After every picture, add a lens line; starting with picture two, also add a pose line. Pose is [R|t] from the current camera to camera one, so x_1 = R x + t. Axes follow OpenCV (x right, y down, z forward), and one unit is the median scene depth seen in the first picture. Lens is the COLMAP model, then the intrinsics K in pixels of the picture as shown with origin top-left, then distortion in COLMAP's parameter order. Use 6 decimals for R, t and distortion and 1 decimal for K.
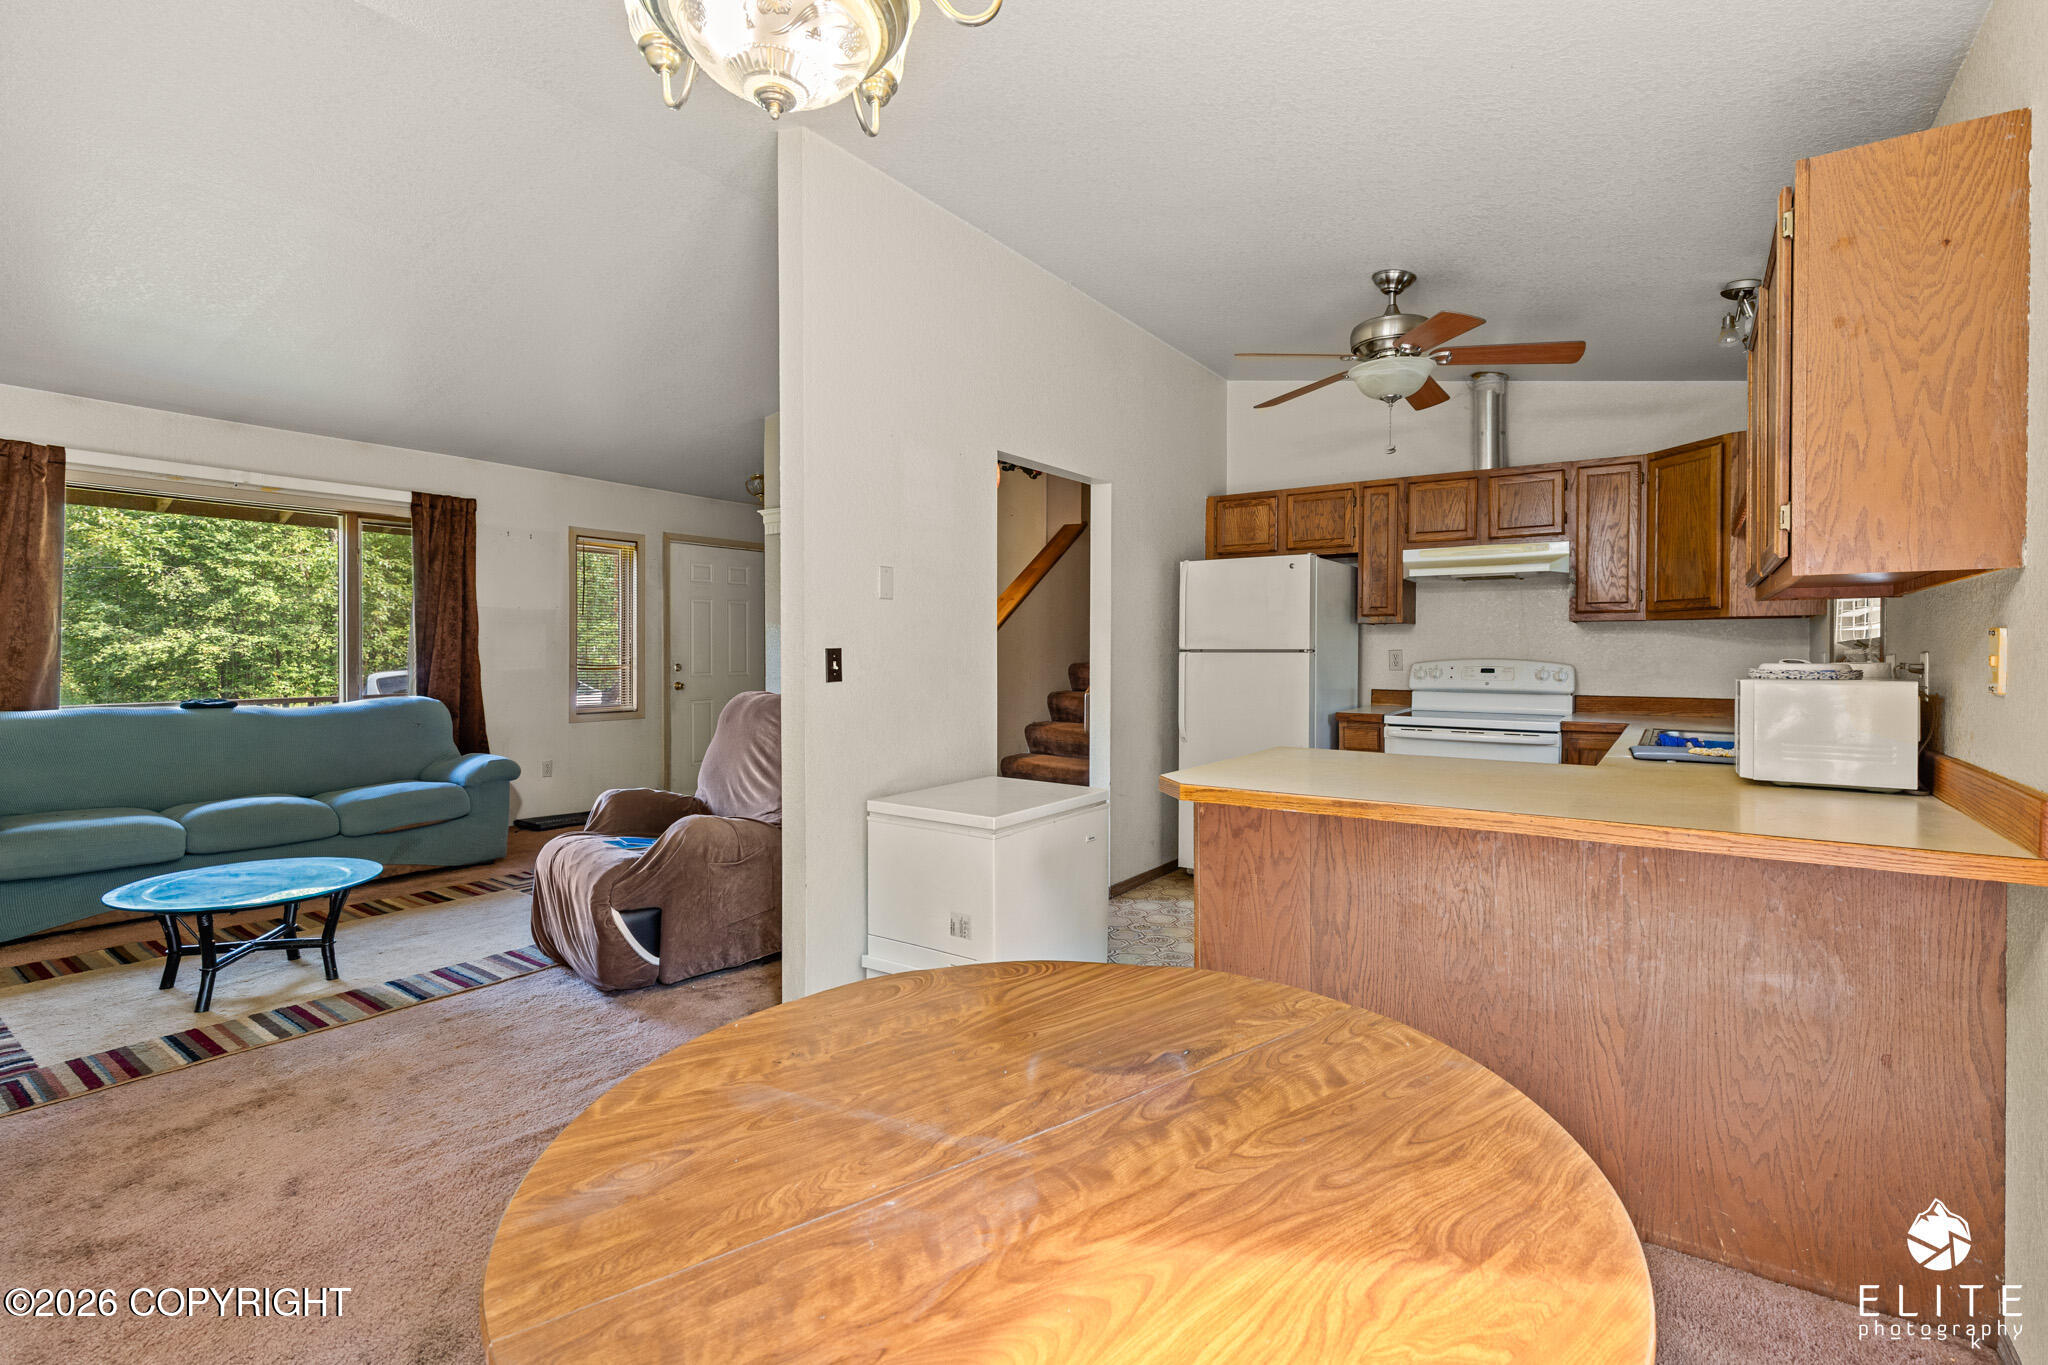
lens RADIAL K [[927.2, 0, 1047.6], [0, 927.2, 665.2], [0, 0, 1]] dist [0.009533, -0.001702]
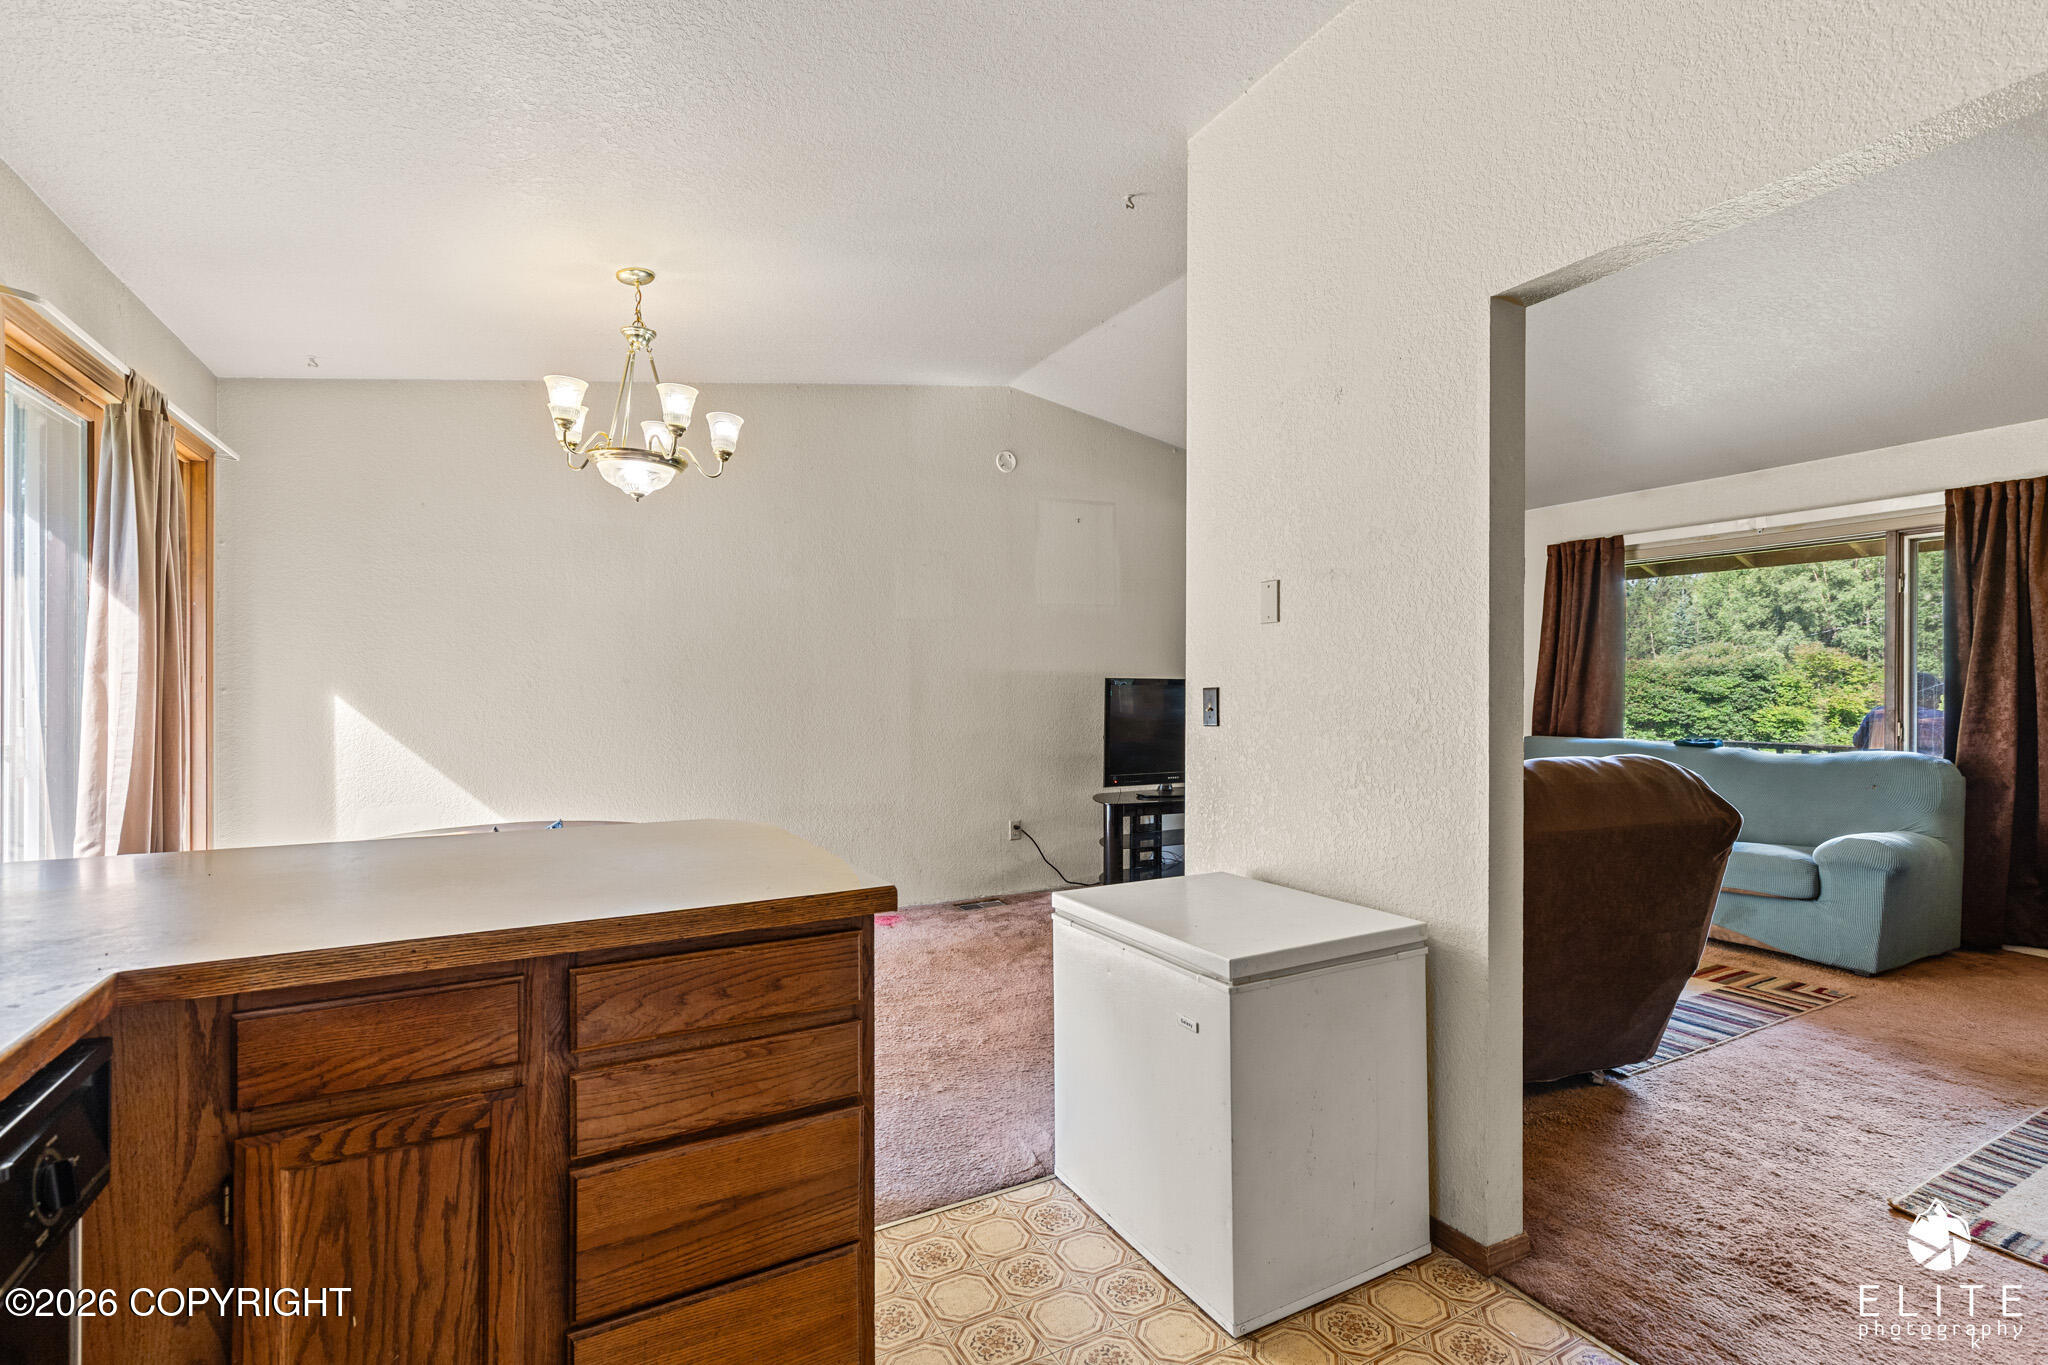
lens RADIAL K [[927.2, 0, 1024.9], [0, 927.2, 686.7], [0, 0, 1]] dist [0.009533, -0.001702]
pose [[-0.450898, -0.008239, -0.892538, 0.414951], [-0.019152, 0.999816, 0.000446, -0.009738], [0.892370, 0.017295, -0.450973, 0.783087]]
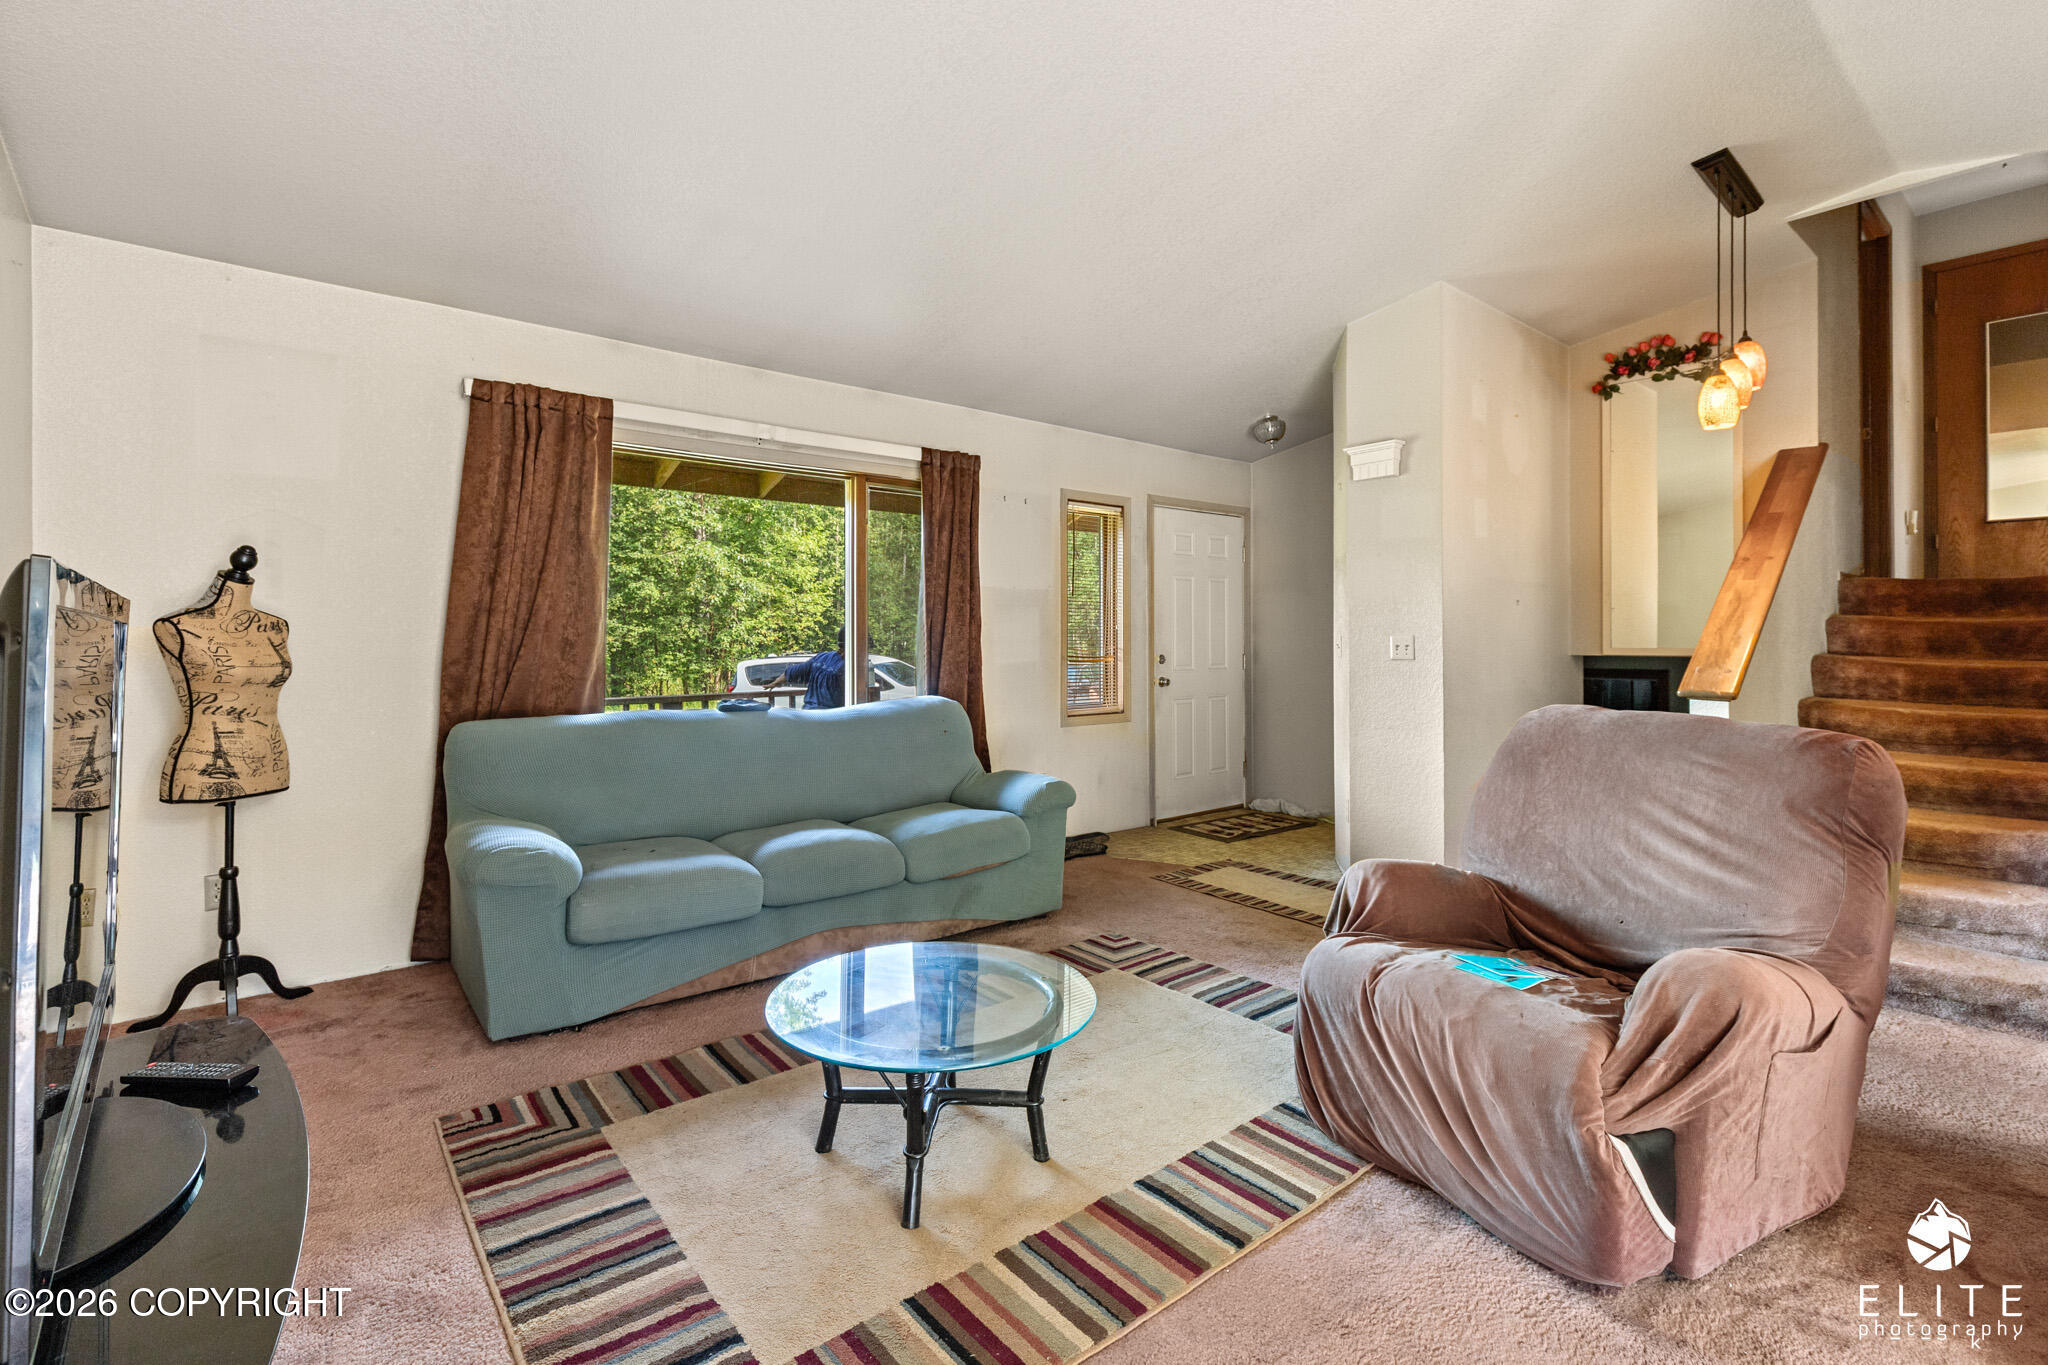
lens RADIAL K [[927.2, 0, 1044.8], [0, 927.2, 640.6], [0, 0, 1]] dist [0.009533, -0.001702]
pose [[0.966256, -0.003608, -0.257560, -0.427008], [0.000407, 0.999922, -0.012480, -0.005512], [0.257585, 0.011954, 0.966182, 0.273700]]
